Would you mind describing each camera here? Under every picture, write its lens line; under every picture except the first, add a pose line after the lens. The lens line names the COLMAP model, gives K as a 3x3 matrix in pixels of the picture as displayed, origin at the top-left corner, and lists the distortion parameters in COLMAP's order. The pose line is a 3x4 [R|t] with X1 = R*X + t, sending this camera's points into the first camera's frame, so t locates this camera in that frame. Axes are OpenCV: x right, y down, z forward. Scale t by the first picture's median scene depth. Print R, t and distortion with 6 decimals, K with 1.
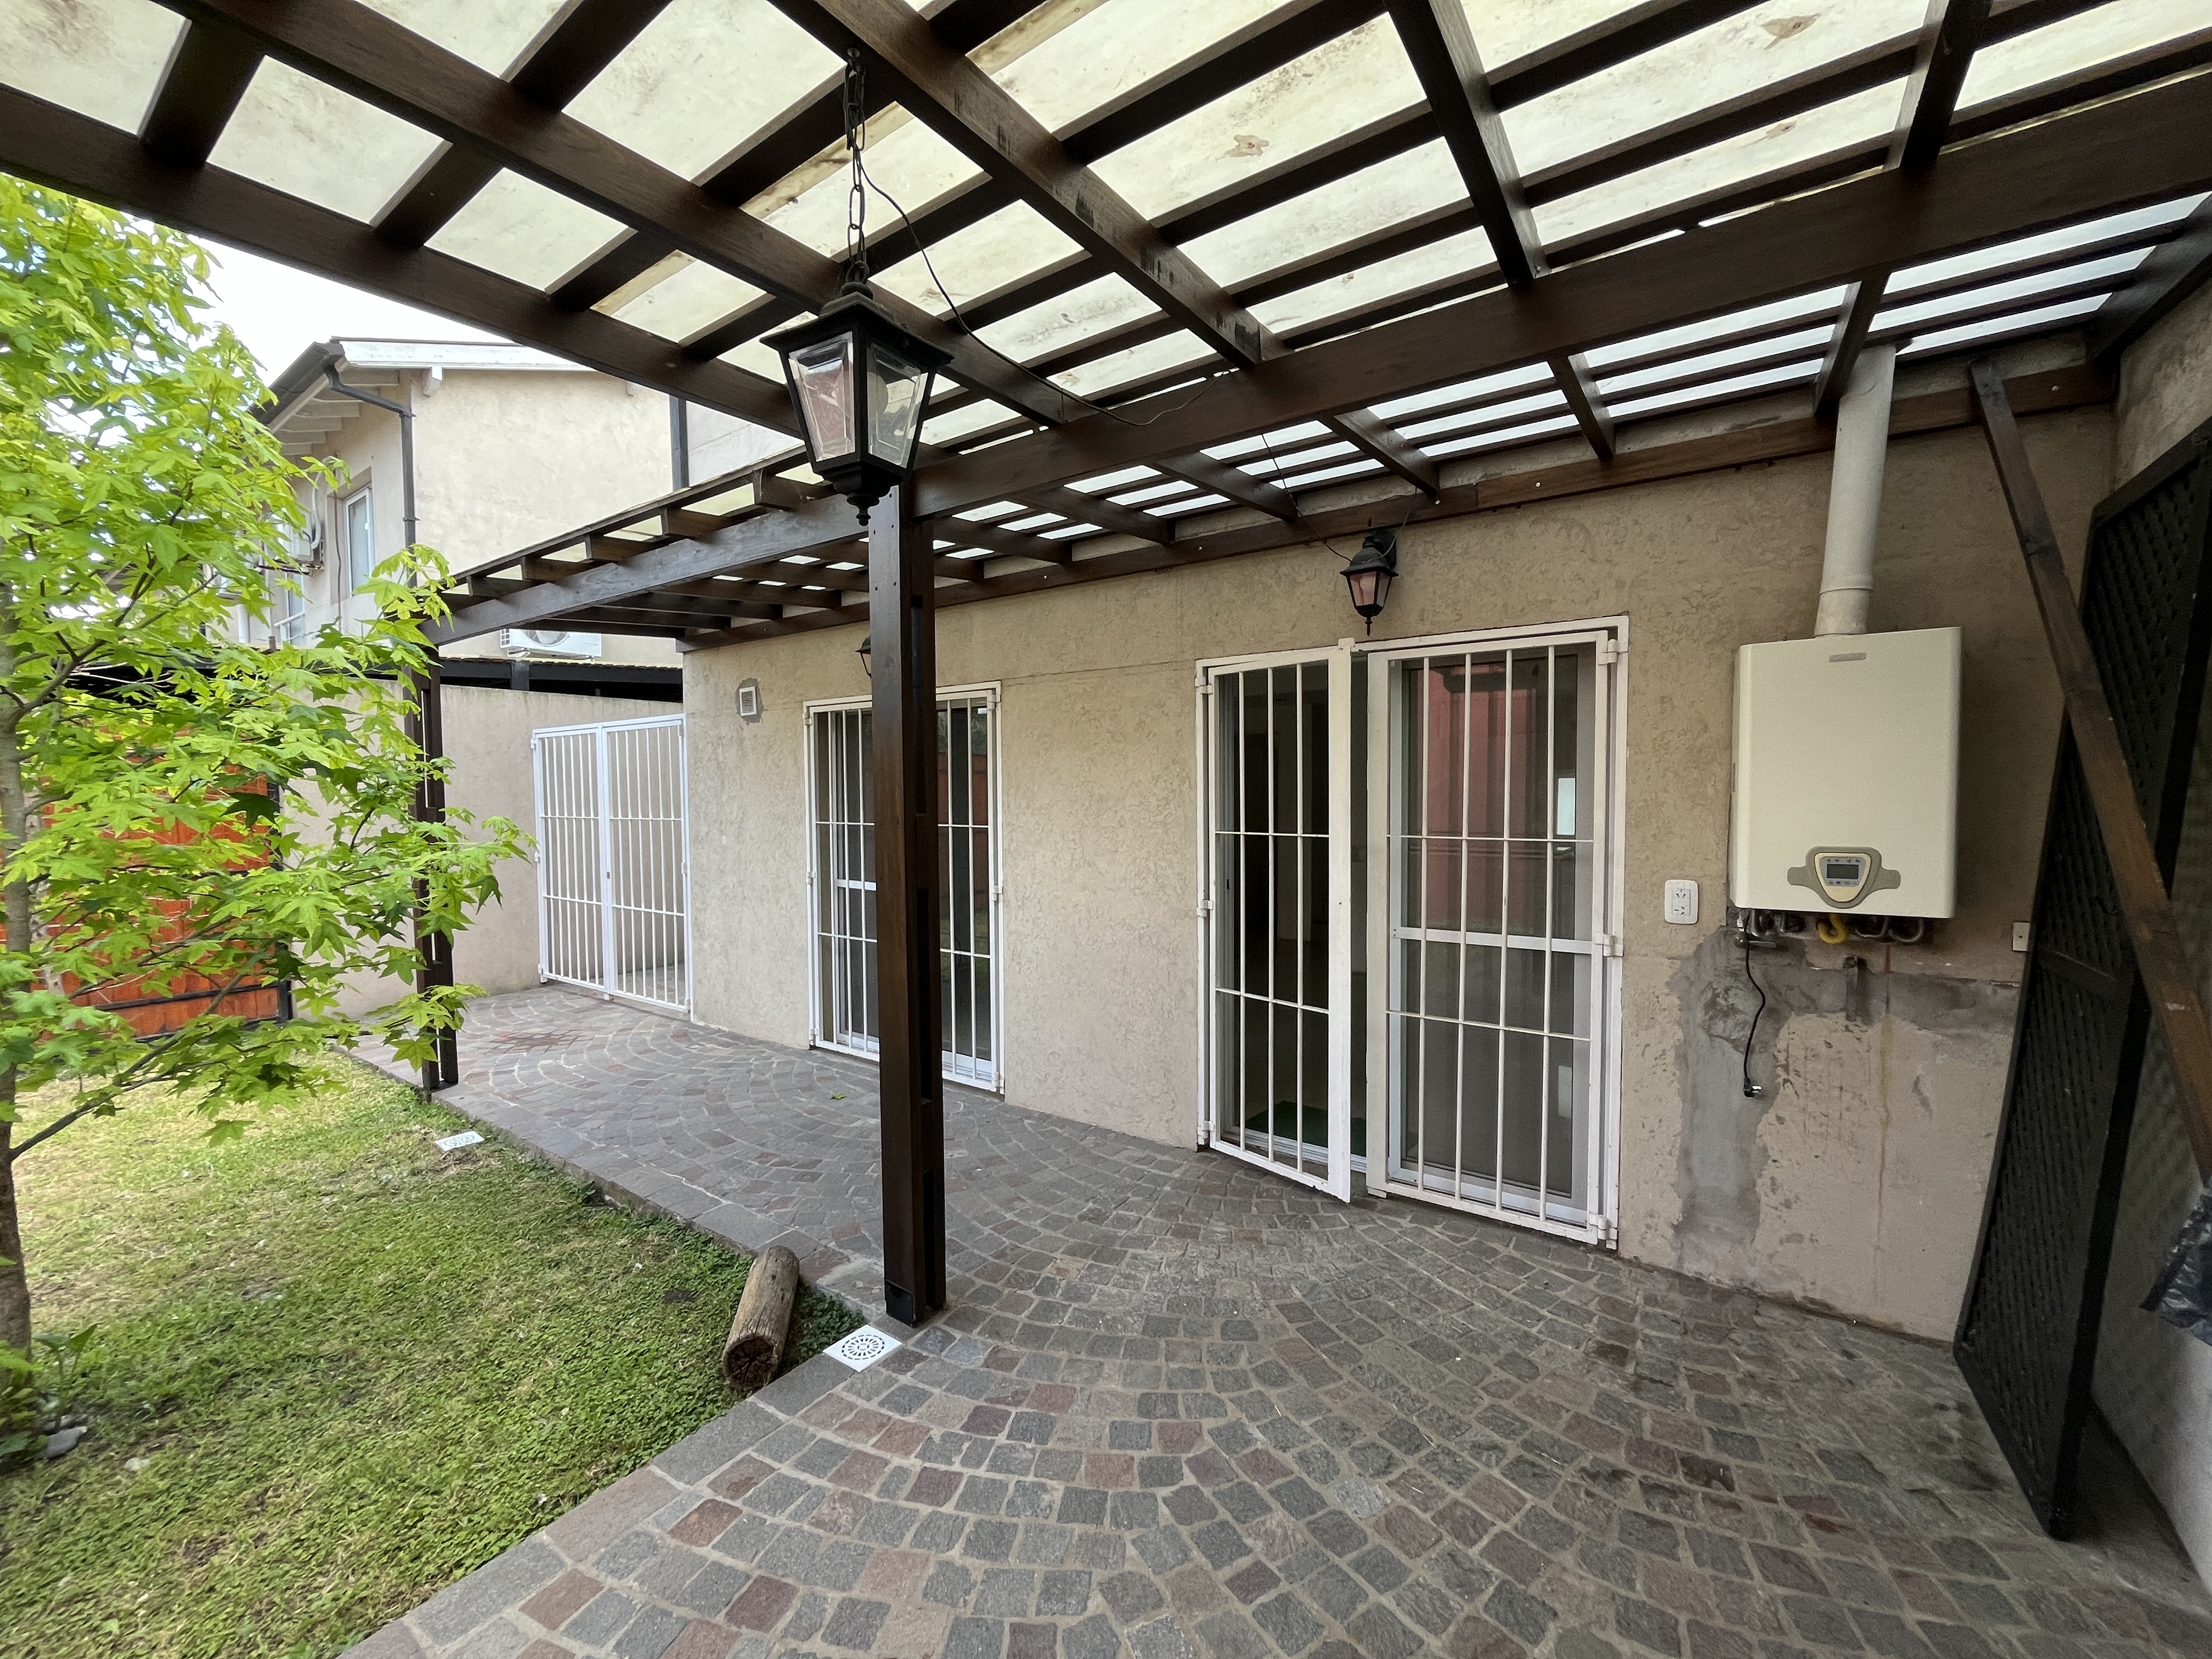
lens RADIAL K [[903.5, 0, 1098.6], [0, 903.5, 826.7], [0, 0, 1]] dist [-0.003368, -0.000097]
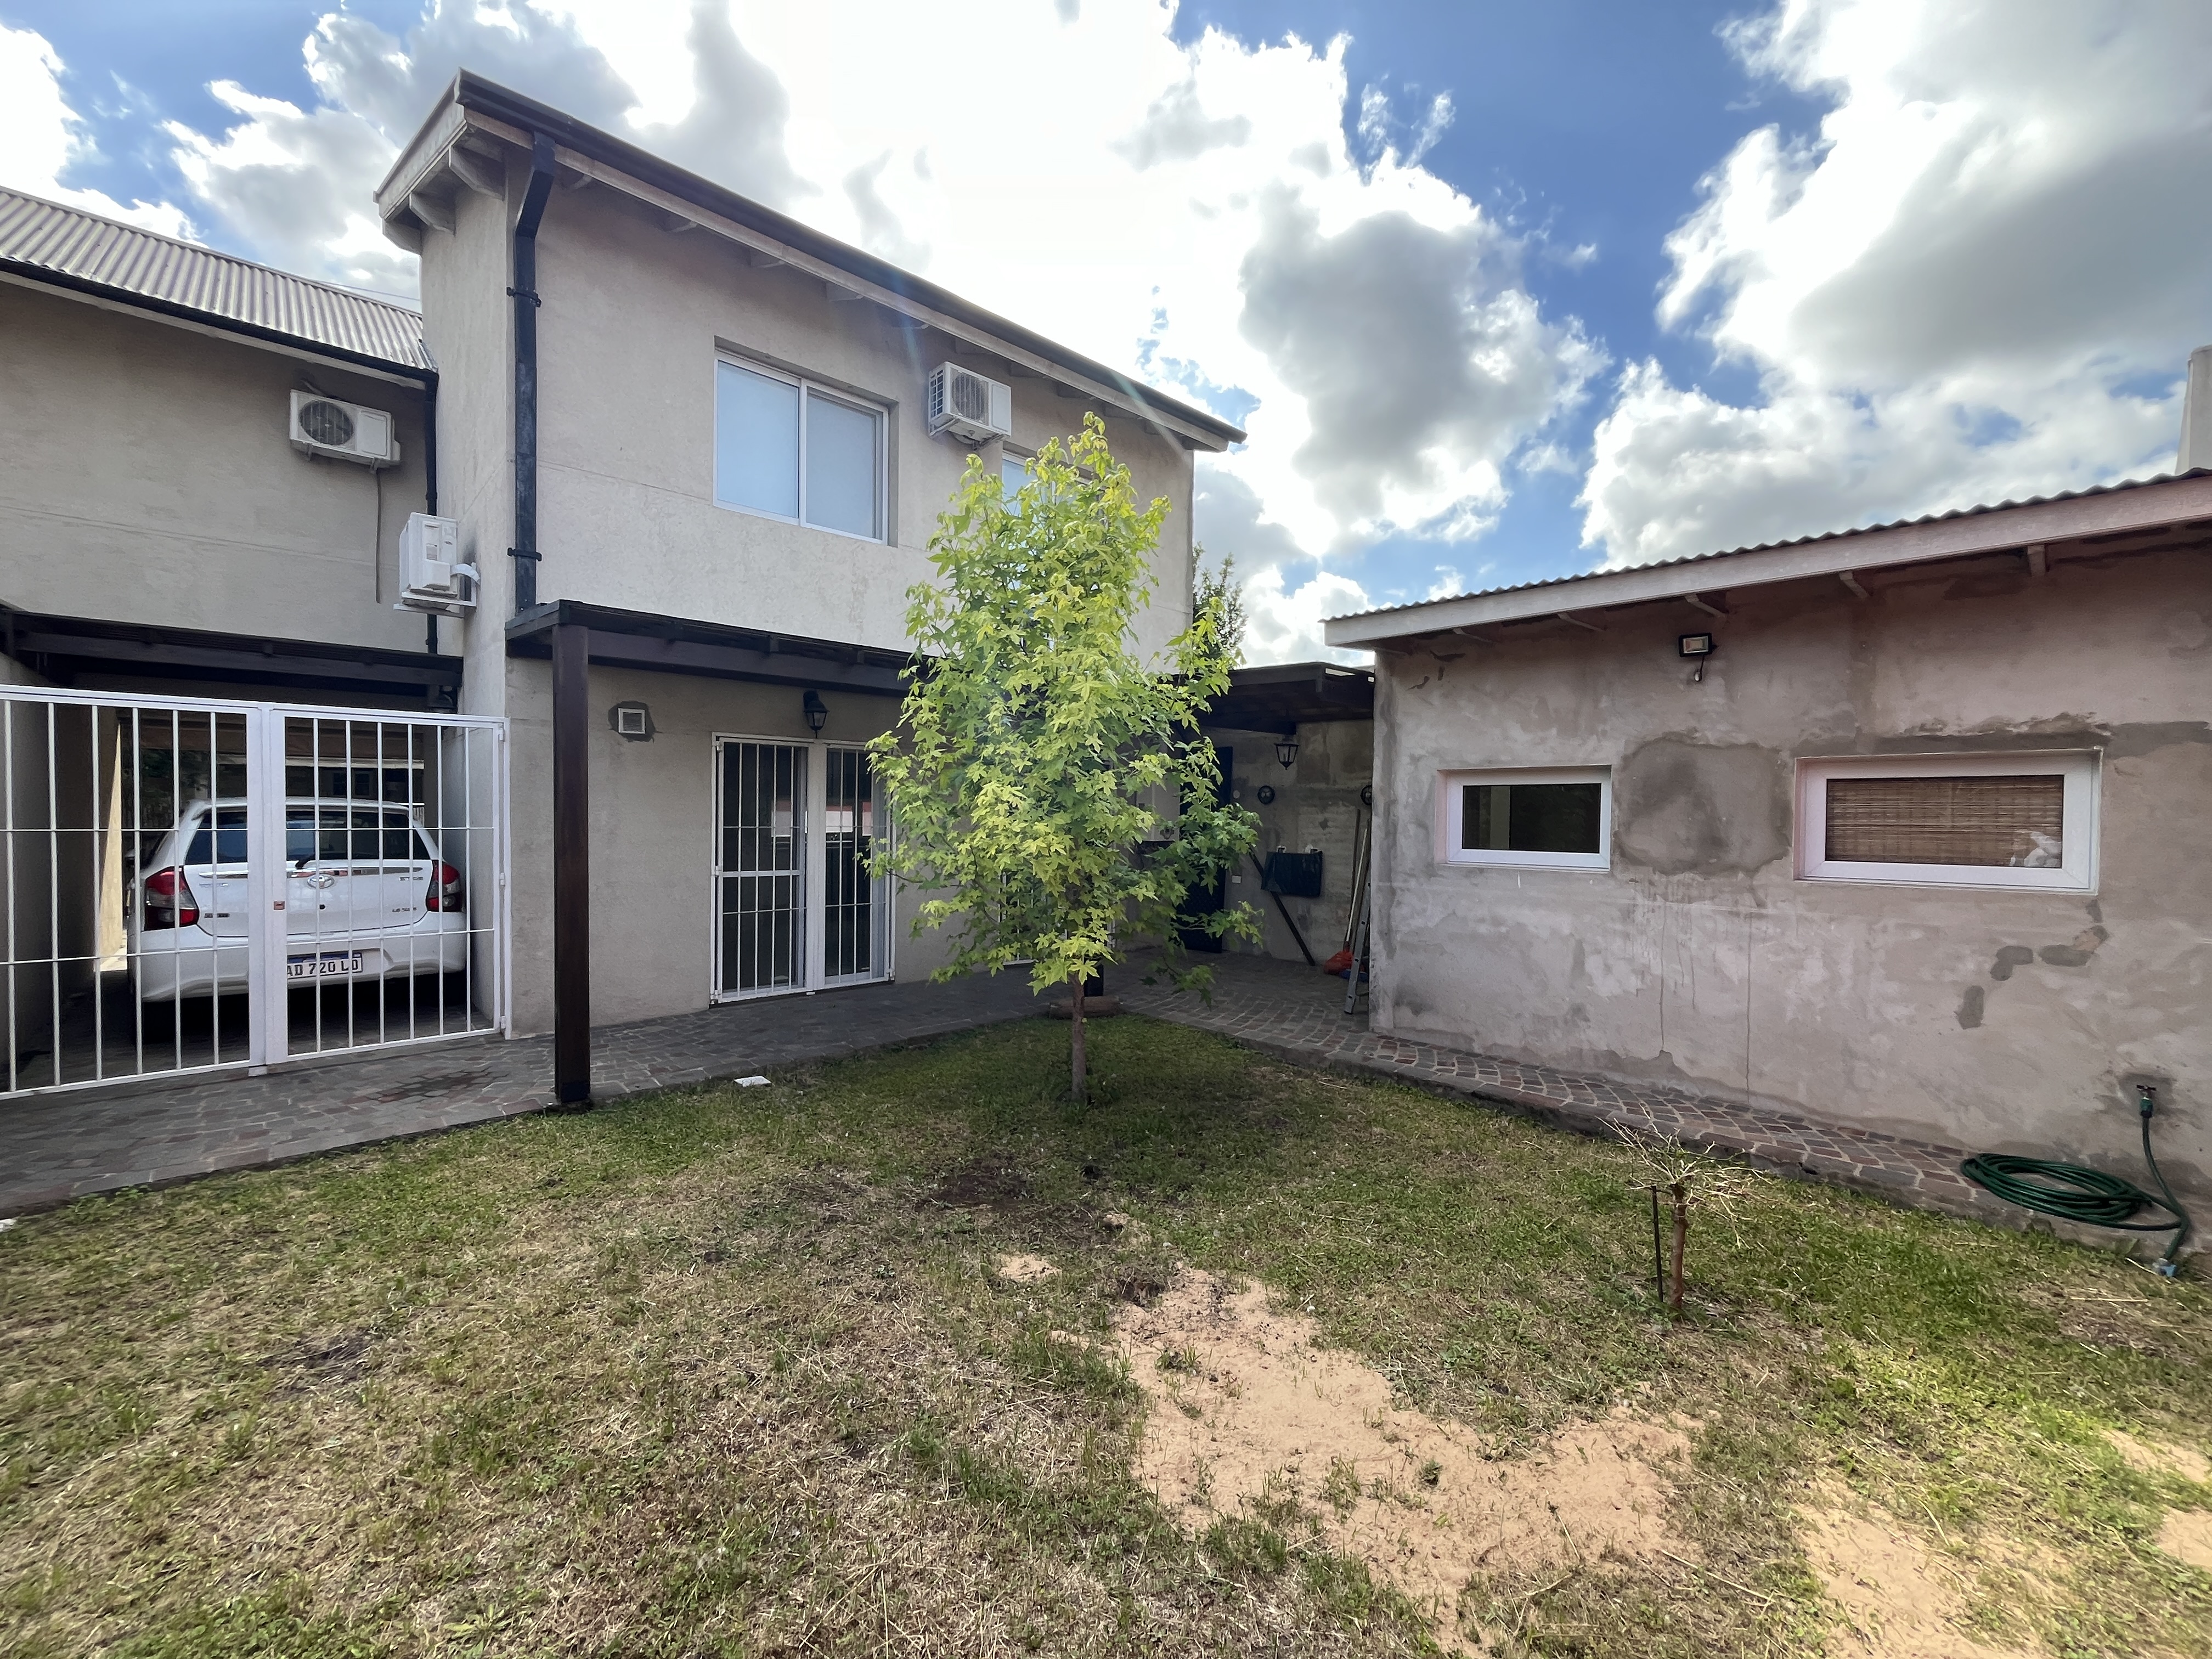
lens RADIAL K [[903.5, 0, 1102.2], [0, 903.5, 830.0], [0, 0, 1]] dist [-0.003368, -0.000097]
pose [[0.187881, -0.009349, 0.982147, -2.026792], [0.027544, 0.999612, 0.004246, 0.012154], [-0.981806, 0.026255, 0.188066, 0.313686]]
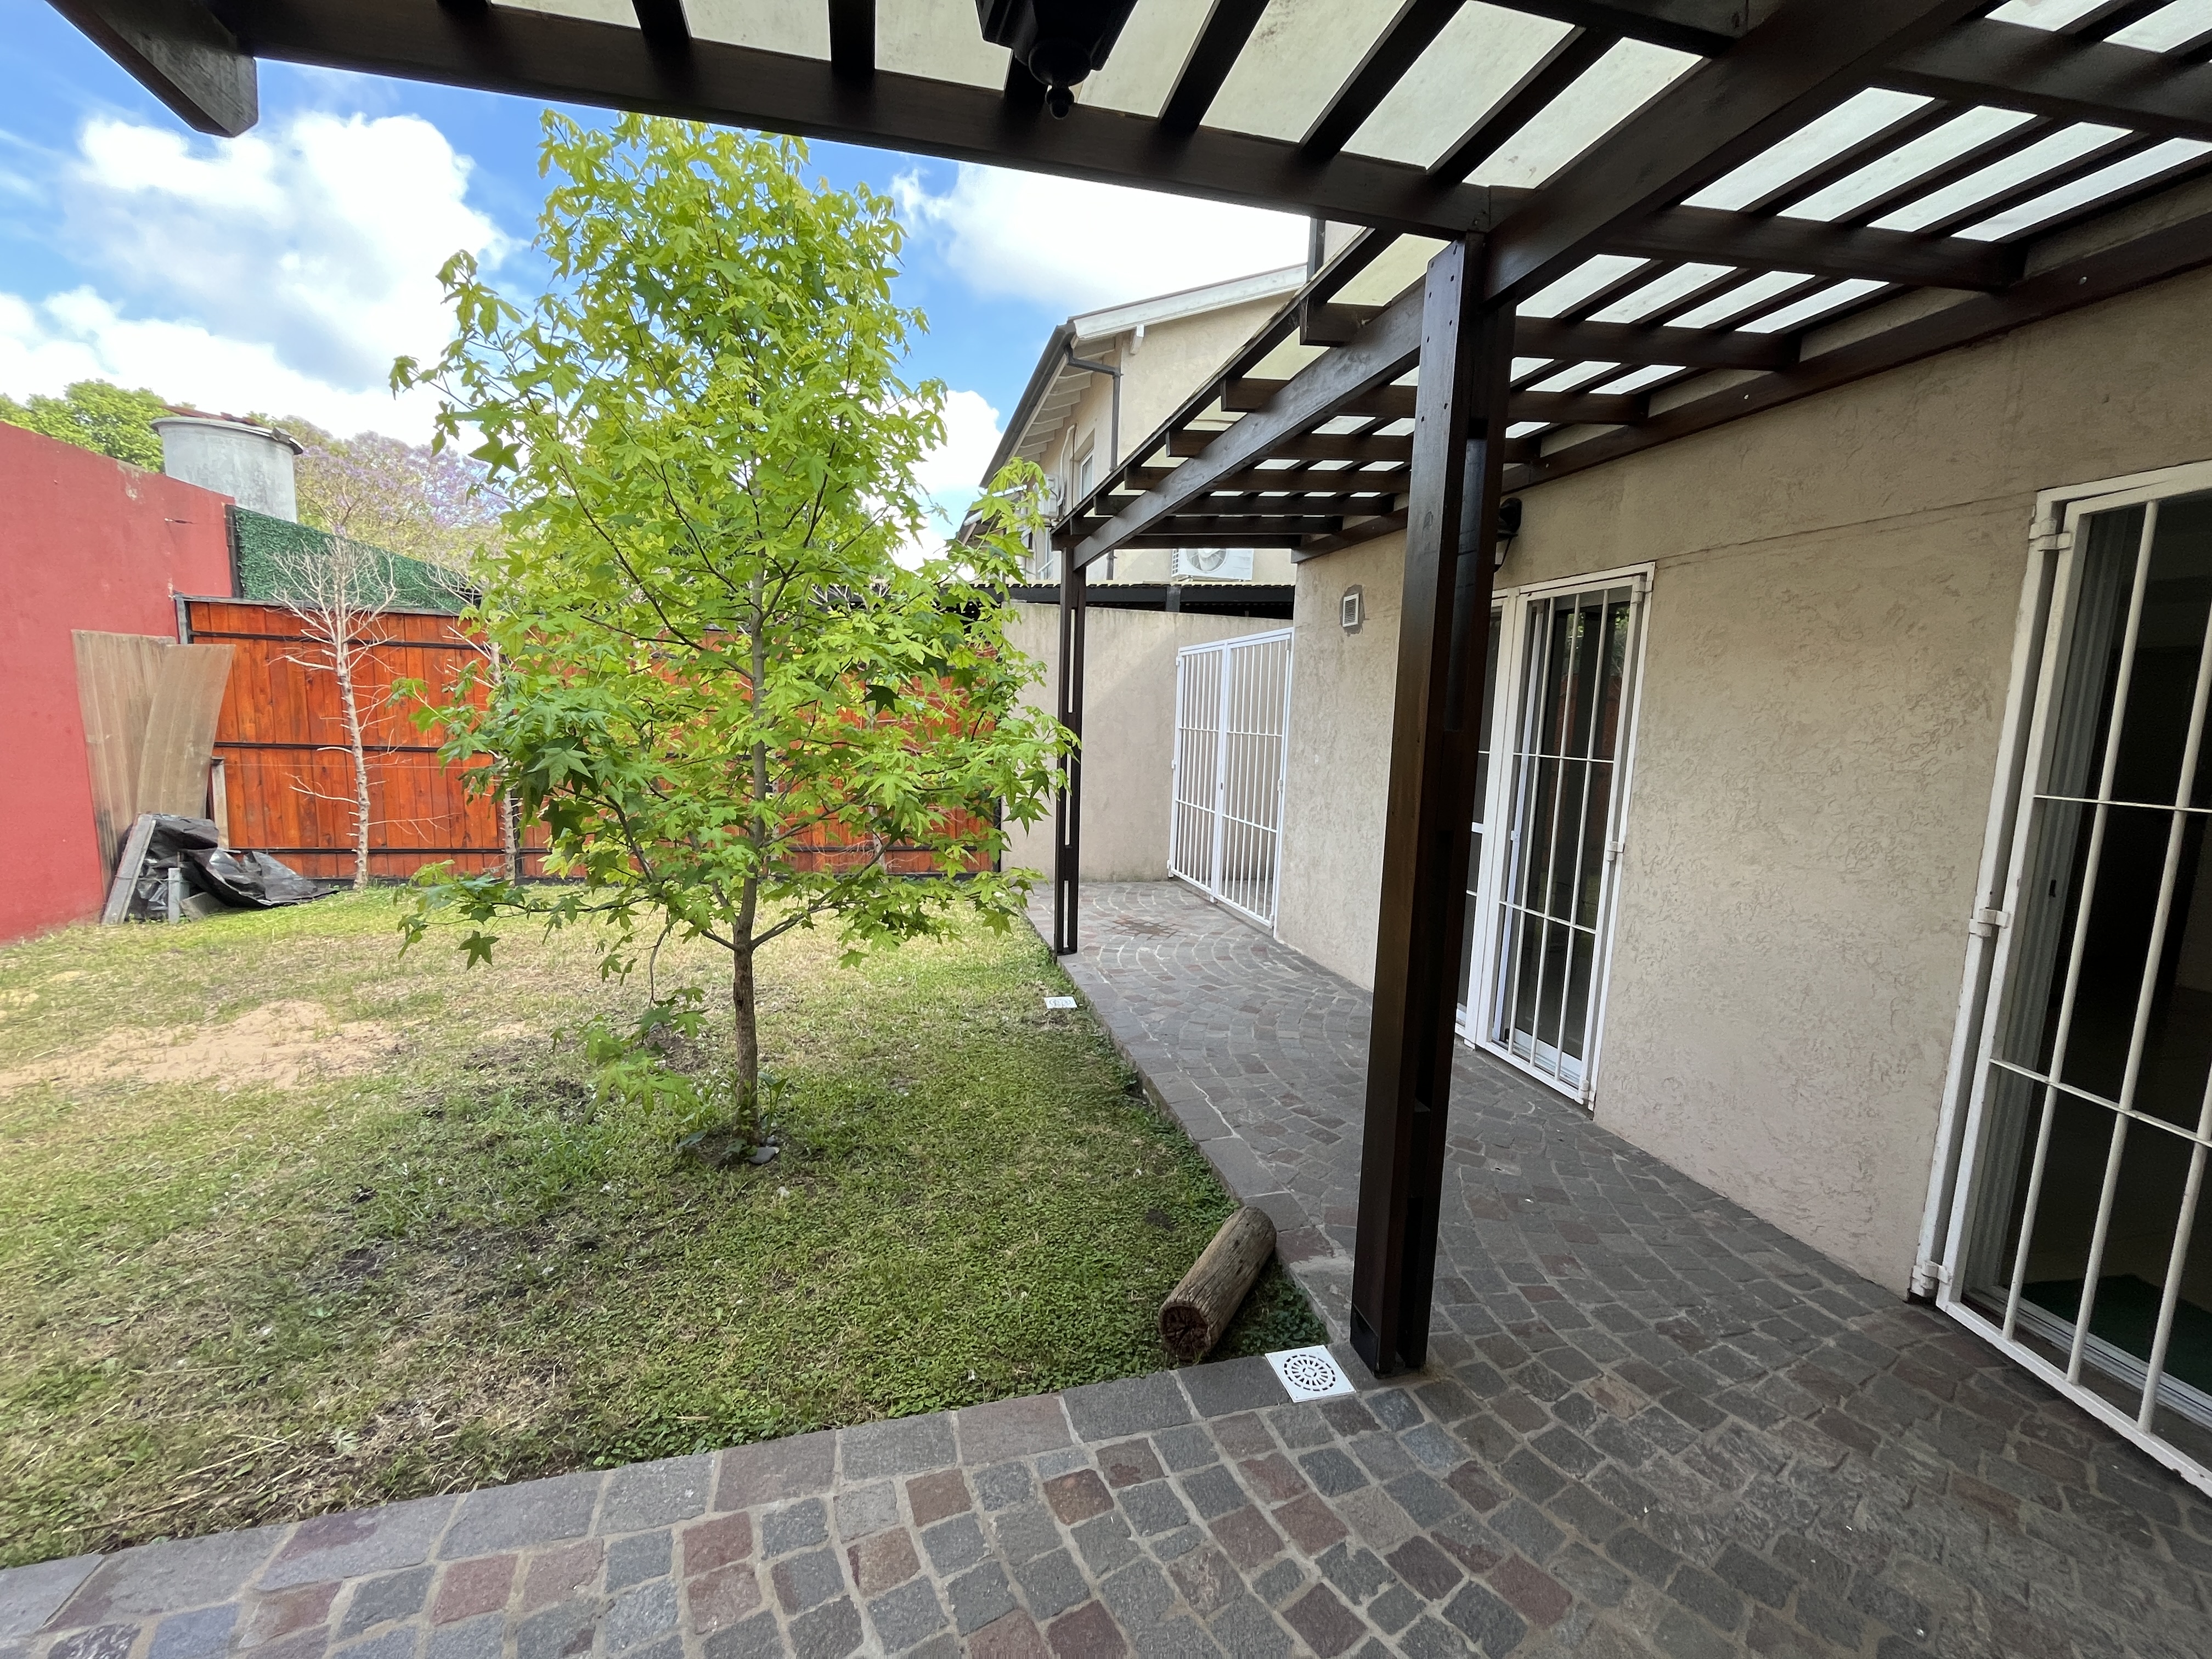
lens RADIAL K [[903.5, 0, 1096.5], [0, 903.5, 828.7], [0, 0, 1]] dist [-0.003368, -0.000097]
pose [[0.763605, 0.115816, -0.635212, 0.037915], [-0.064188, 0.992525, 0.103800, 0.005516], [0.642485, -0.038489, 0.765331, 0.170706]]
